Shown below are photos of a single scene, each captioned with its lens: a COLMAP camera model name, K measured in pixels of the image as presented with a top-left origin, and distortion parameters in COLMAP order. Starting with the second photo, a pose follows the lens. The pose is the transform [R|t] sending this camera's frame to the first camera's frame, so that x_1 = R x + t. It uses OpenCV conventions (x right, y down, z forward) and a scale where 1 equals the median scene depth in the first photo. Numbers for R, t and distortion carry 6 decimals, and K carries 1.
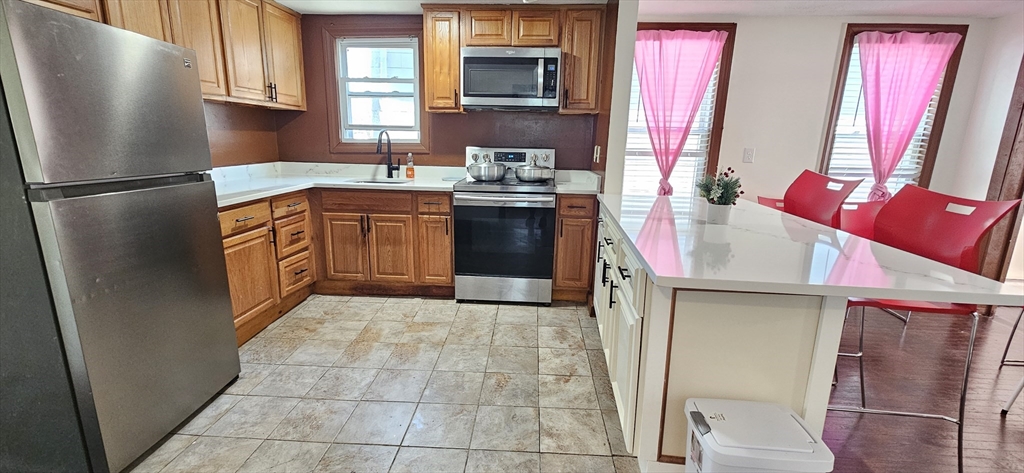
lens RADIAL K [[418.1, 0, 506.3], [0, 418.1, 238.1], [0, 0, 1]] dist [0.000623, -0.000196]
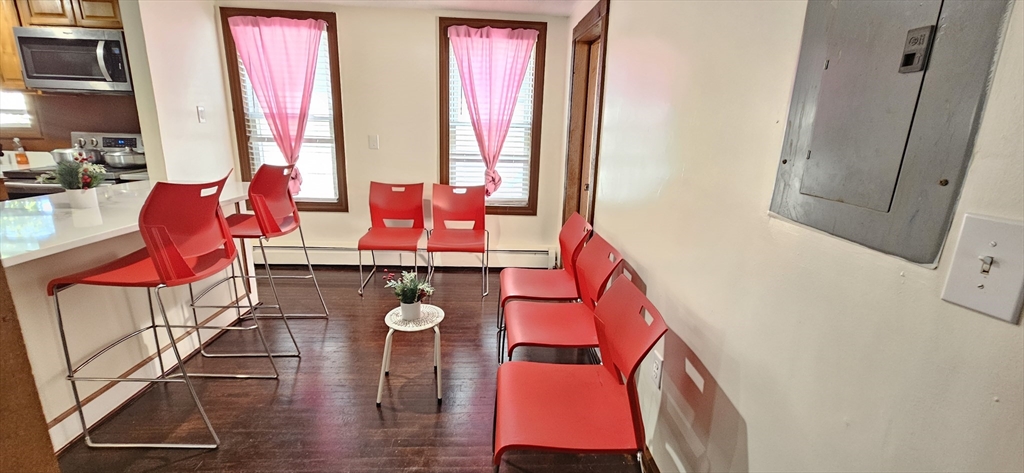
lens RADIAL K [[418.1, 0, 516.5], [0, 418.1, 231.7], [0, 0, 1]] dist [0.000623, -0.000196]
pose [[0.992923, -0.020937, 0.116897, 0.862535], [0.020713, 0.999781, 0.003133, 0.030839], [-0.116937, -0.000690, 0.993139, -0.074972]]
